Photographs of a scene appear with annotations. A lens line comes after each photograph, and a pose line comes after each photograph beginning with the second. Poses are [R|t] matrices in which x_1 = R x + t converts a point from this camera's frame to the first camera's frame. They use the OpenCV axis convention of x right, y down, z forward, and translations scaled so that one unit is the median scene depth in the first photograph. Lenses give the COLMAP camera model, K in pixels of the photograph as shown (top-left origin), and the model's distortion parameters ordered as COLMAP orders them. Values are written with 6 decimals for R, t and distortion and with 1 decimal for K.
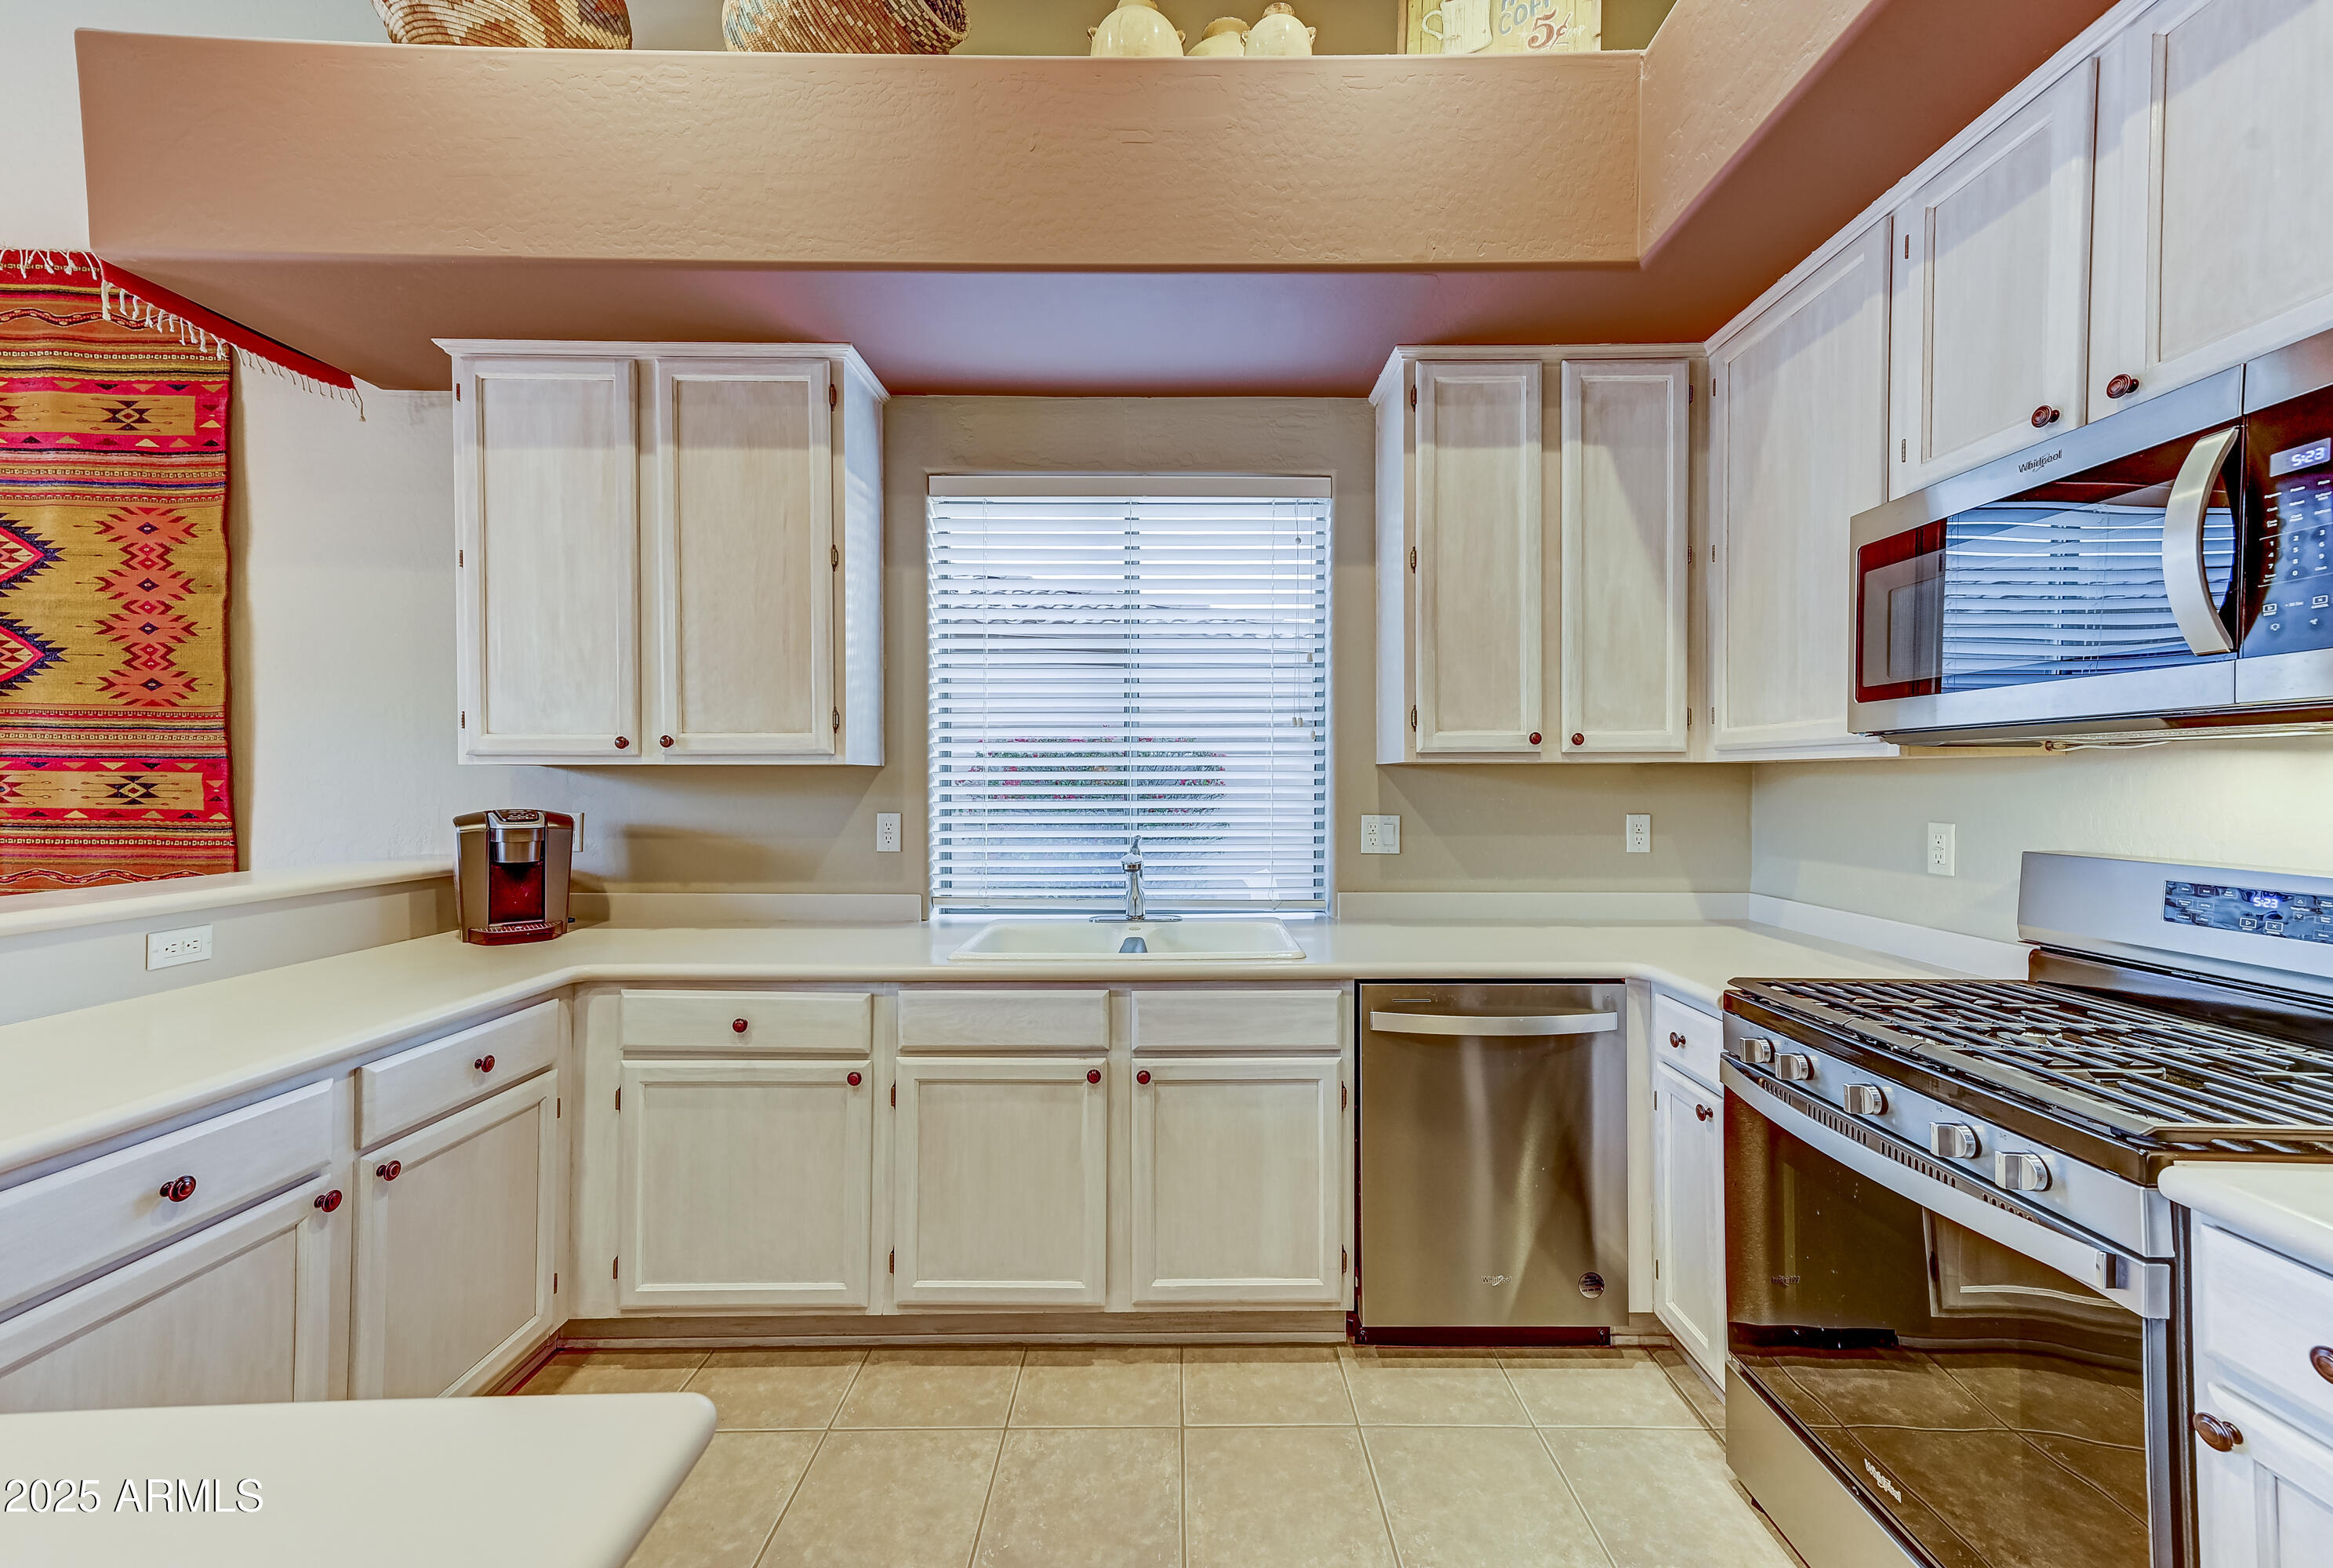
lens RADIAL K [[930.2, 0, 1173.1], [0, 930.2, 784.6], [0, 0, 1]] dist [0.020690, 0.002232]
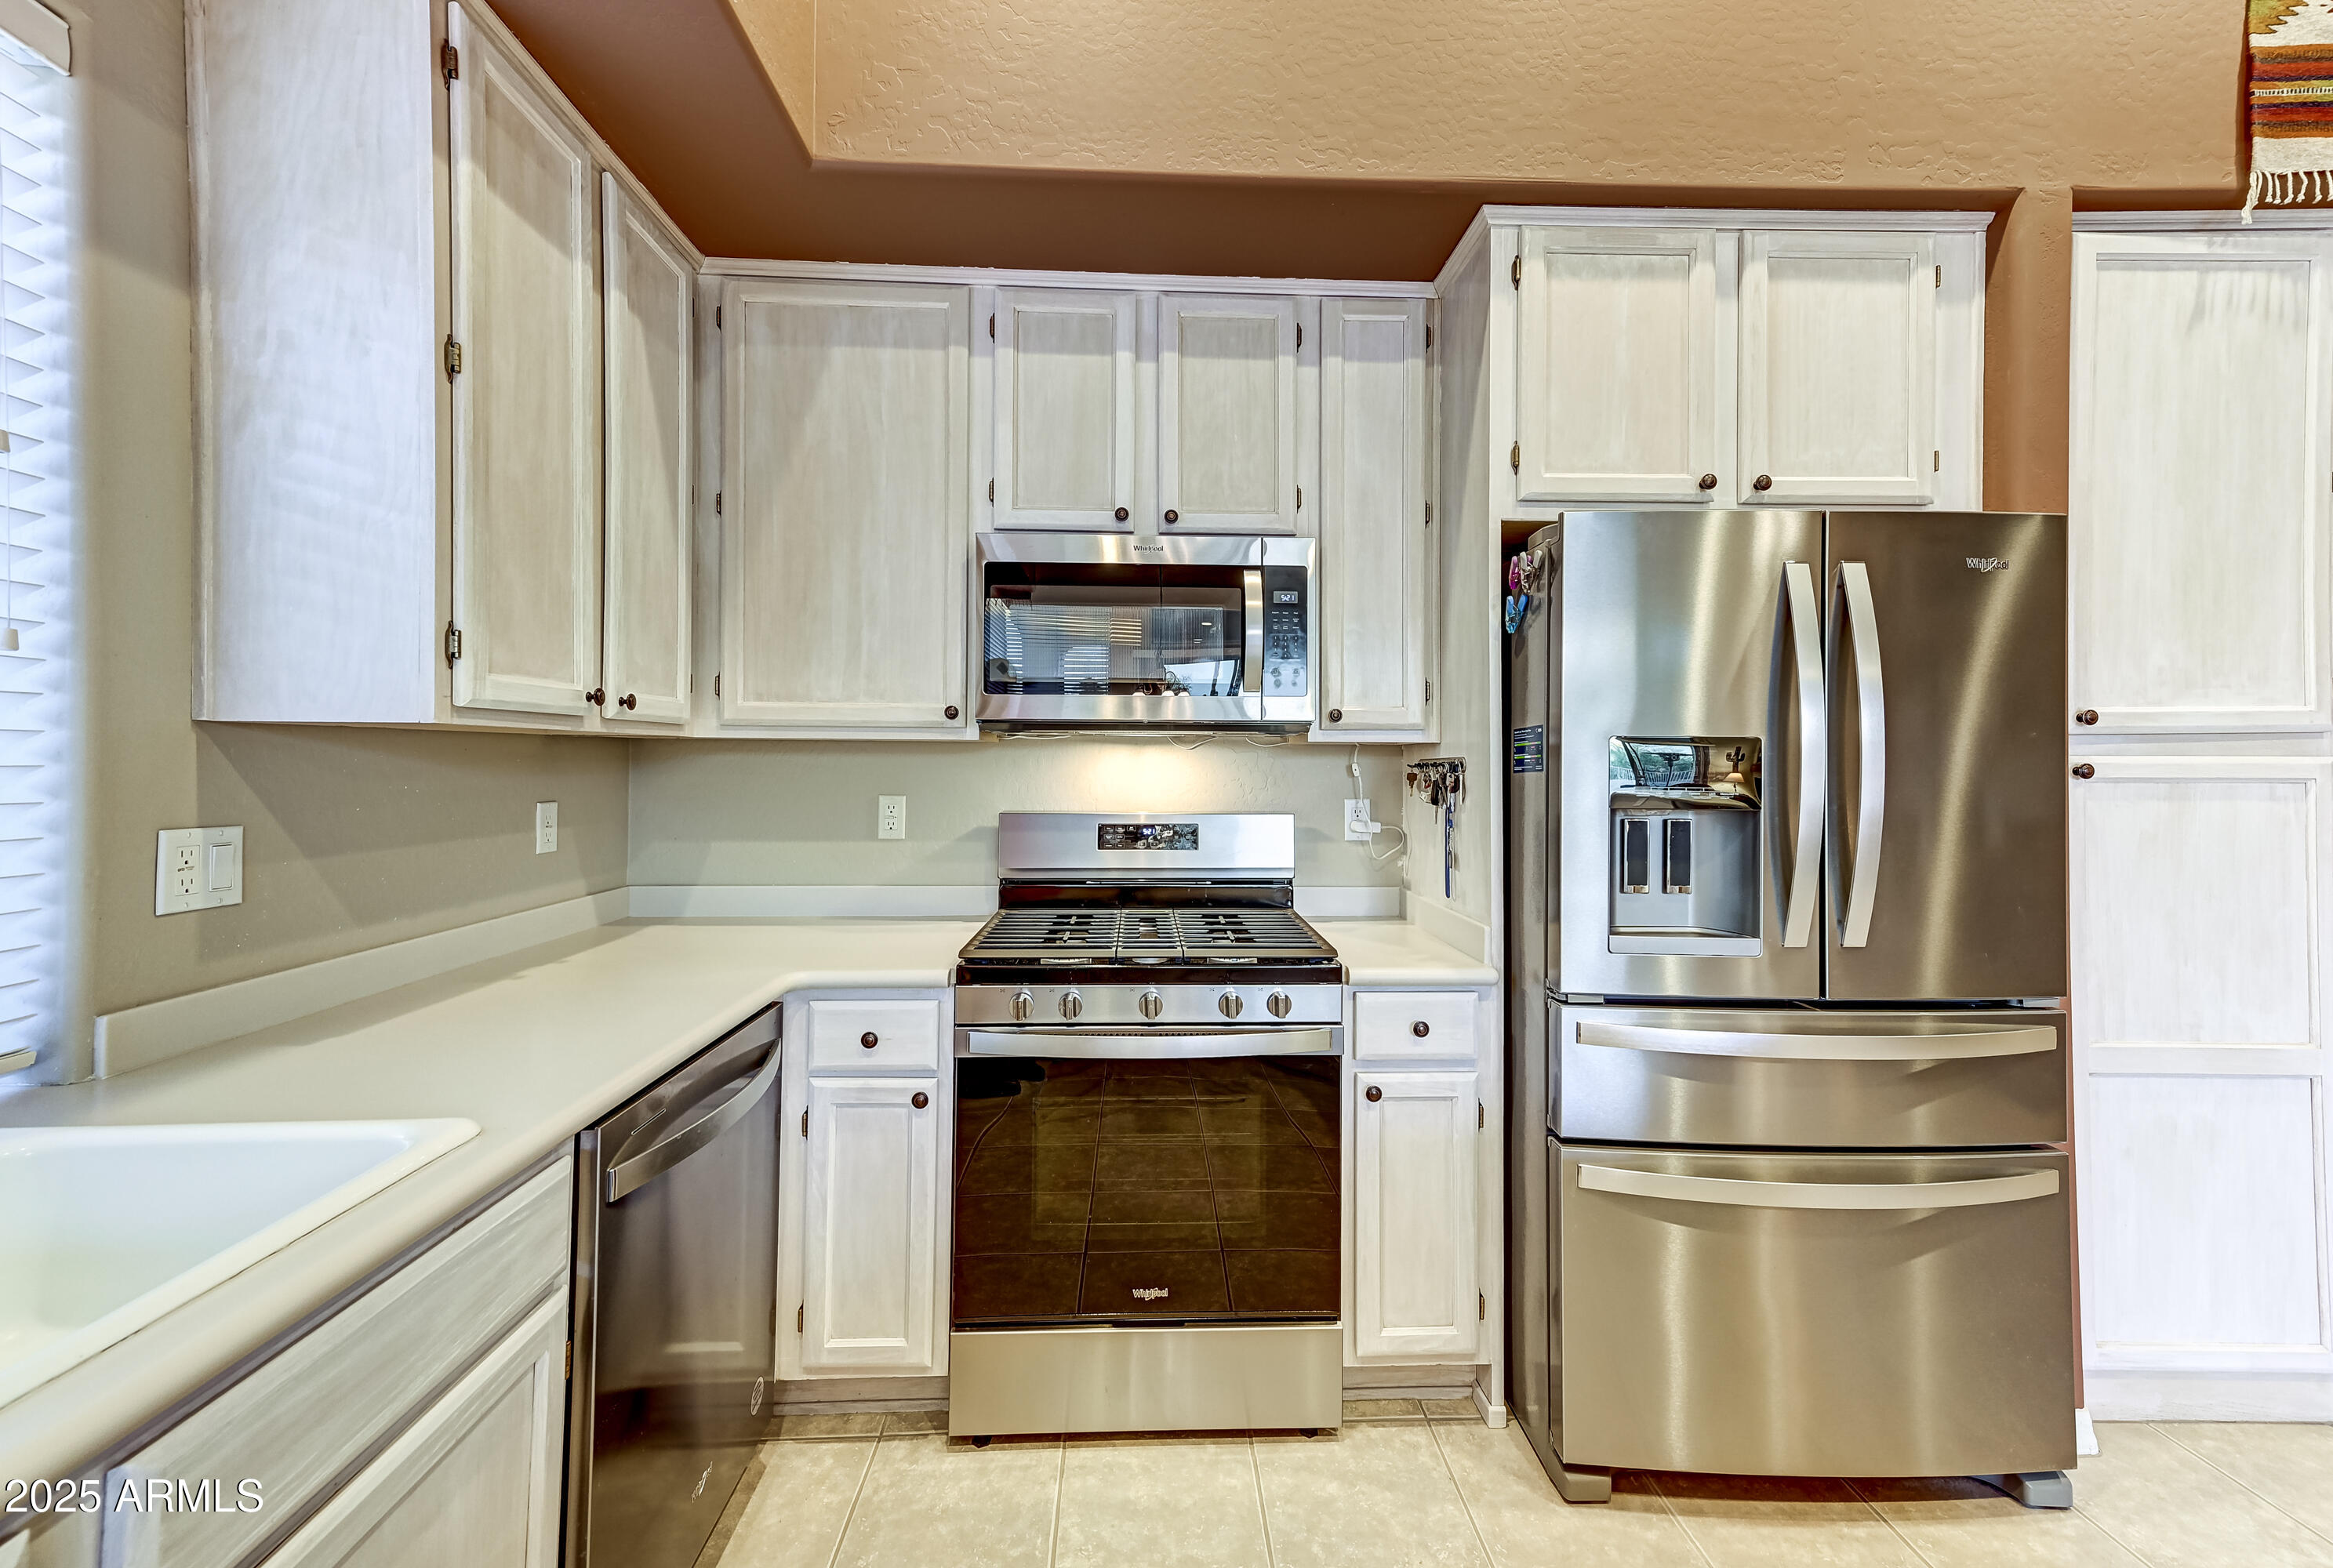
lens RADIAL K [[930.2, 0, 1175.4], [0, 930.2, 754.0], [0, 0, 1]] dist [0.020690, 0.002232]
pose [[-0.046677, 0.007809, 0.998879, -0.321869], [-0.001768, 0.999967, -0.007901, -0.002461], [-0.998908, -0.002135, -0.046662, 0.595393]]
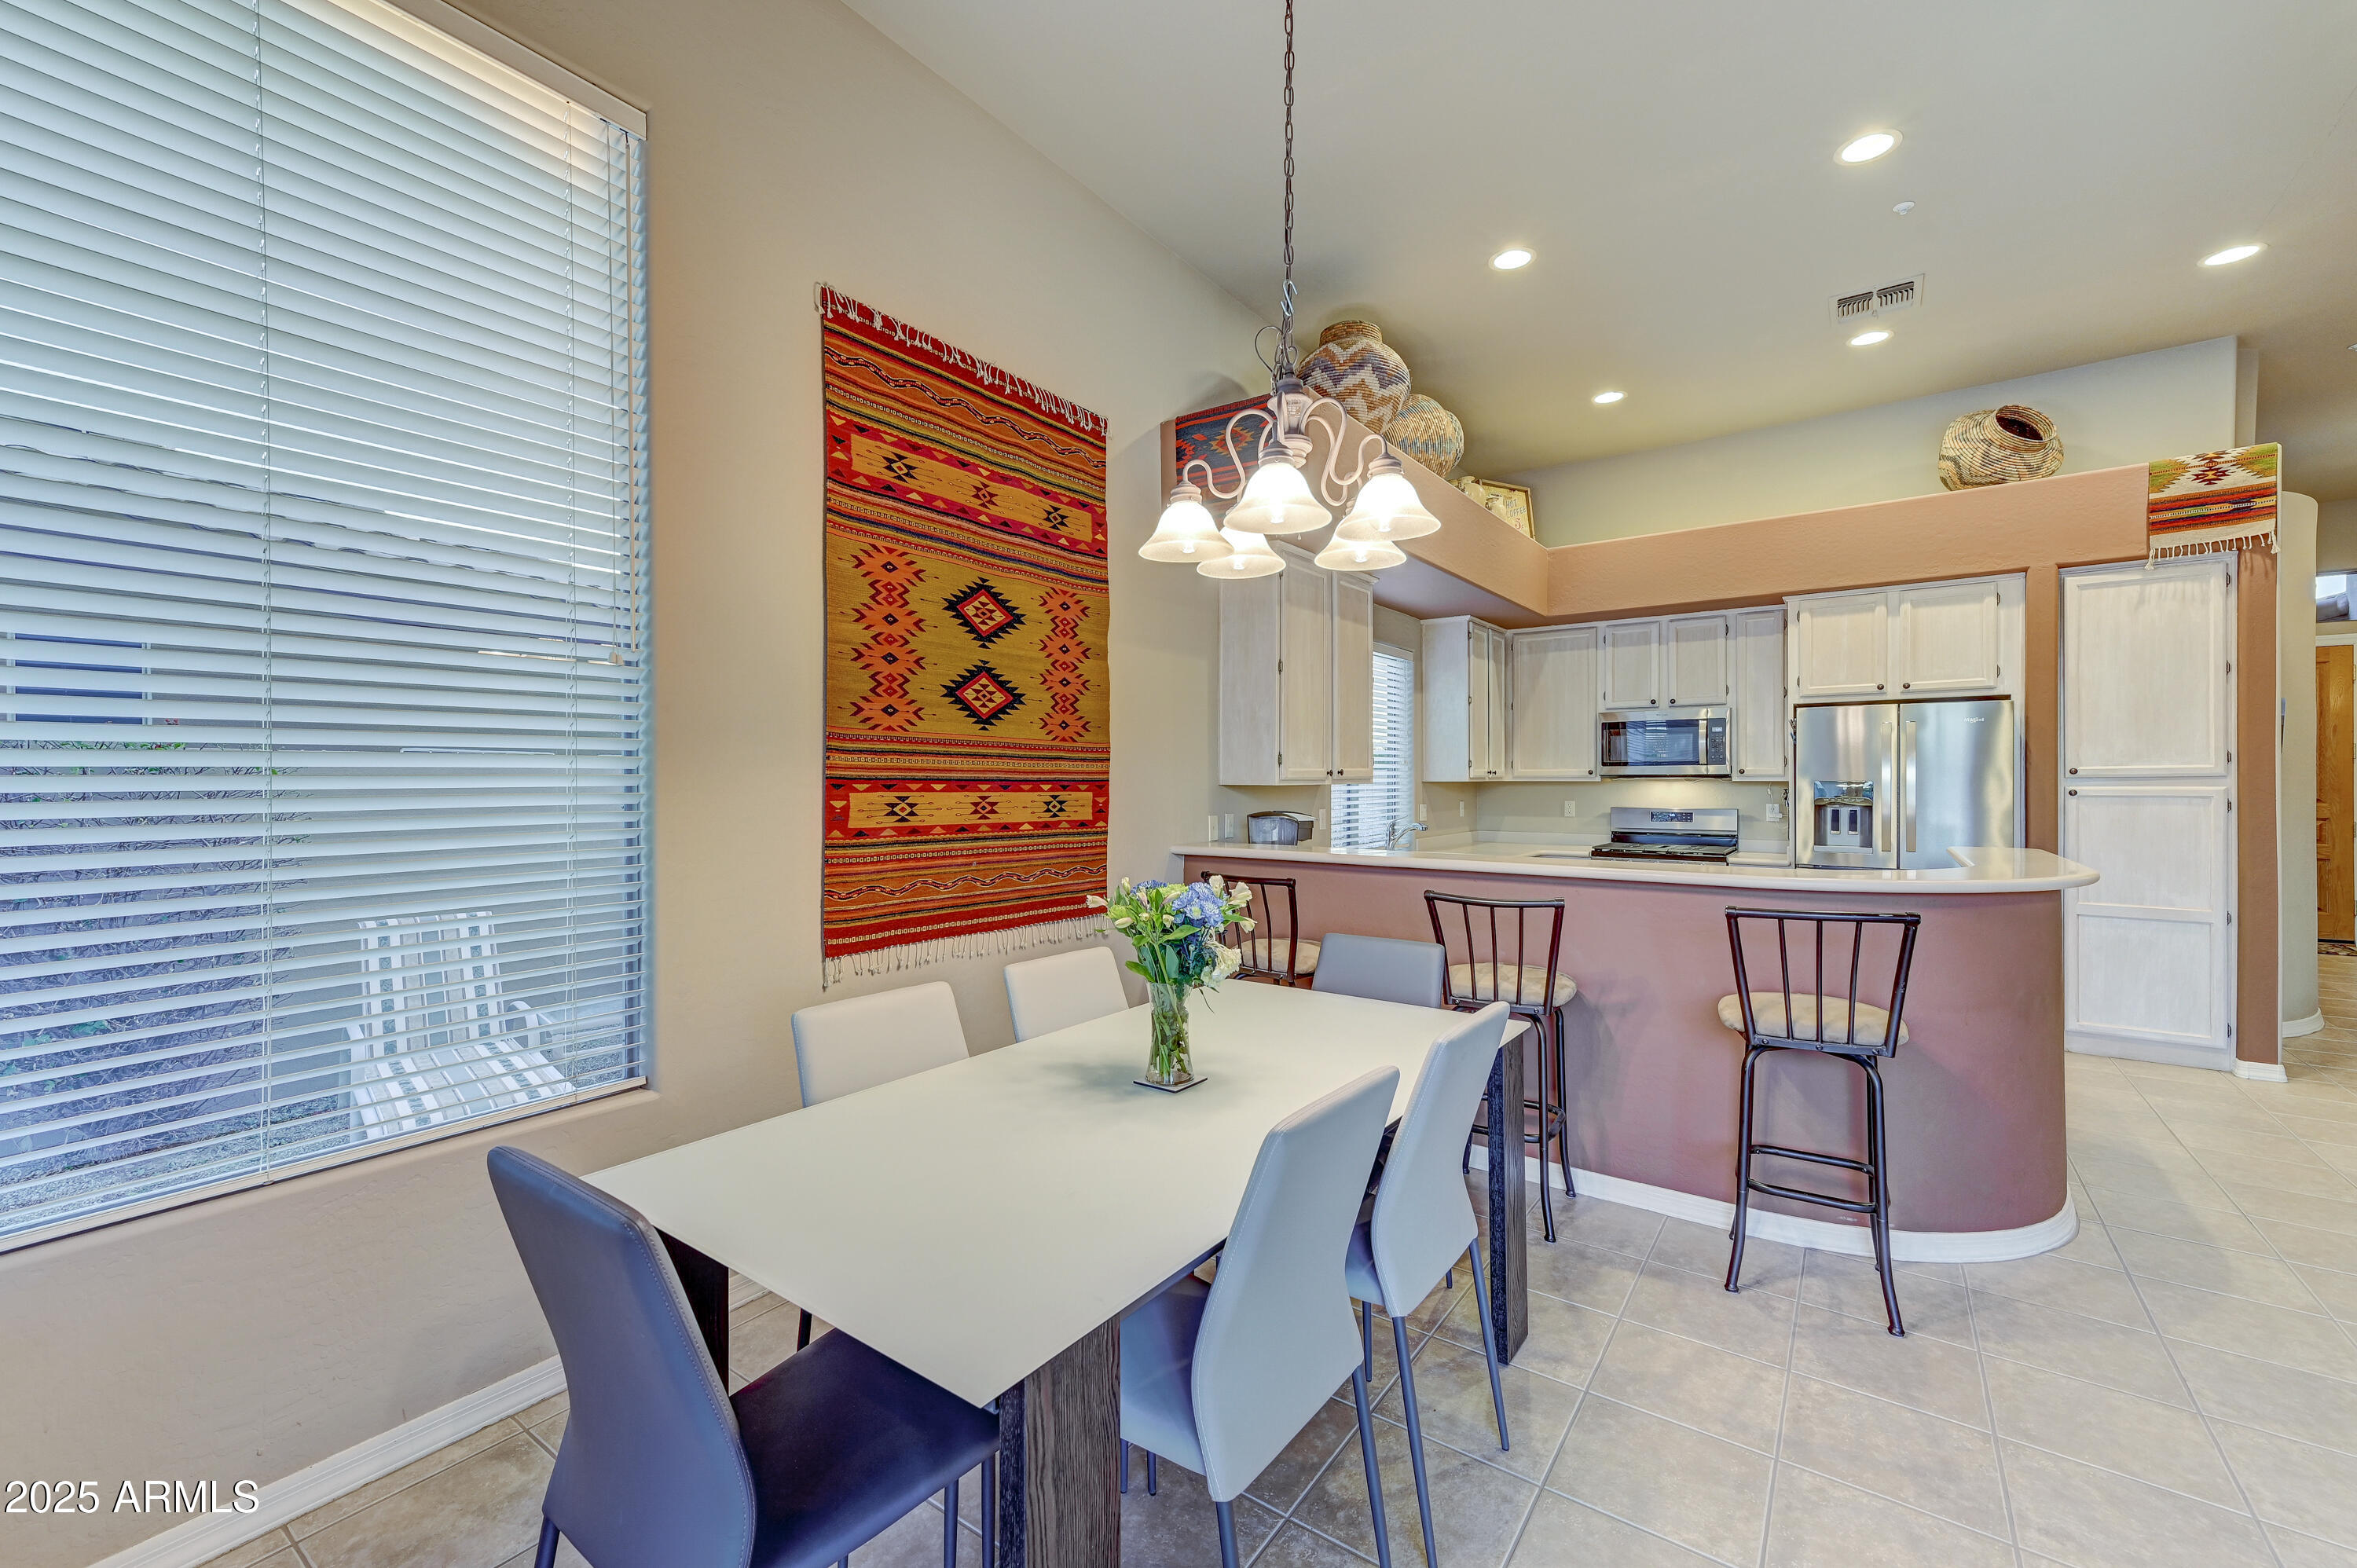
lens RADIAL K [[981.6, 0, 1162.5], [0, 981.6, 782.5], [0, 0, 1]] dist [0.008755, 0.002346]
pose [[0.591010, -0.005329, 0.806647, -2.349699], [0.005092, 0.999983, 0.002875, -0.032911], [-0.806648, 0.002408, 0.591027, 0.108232]]
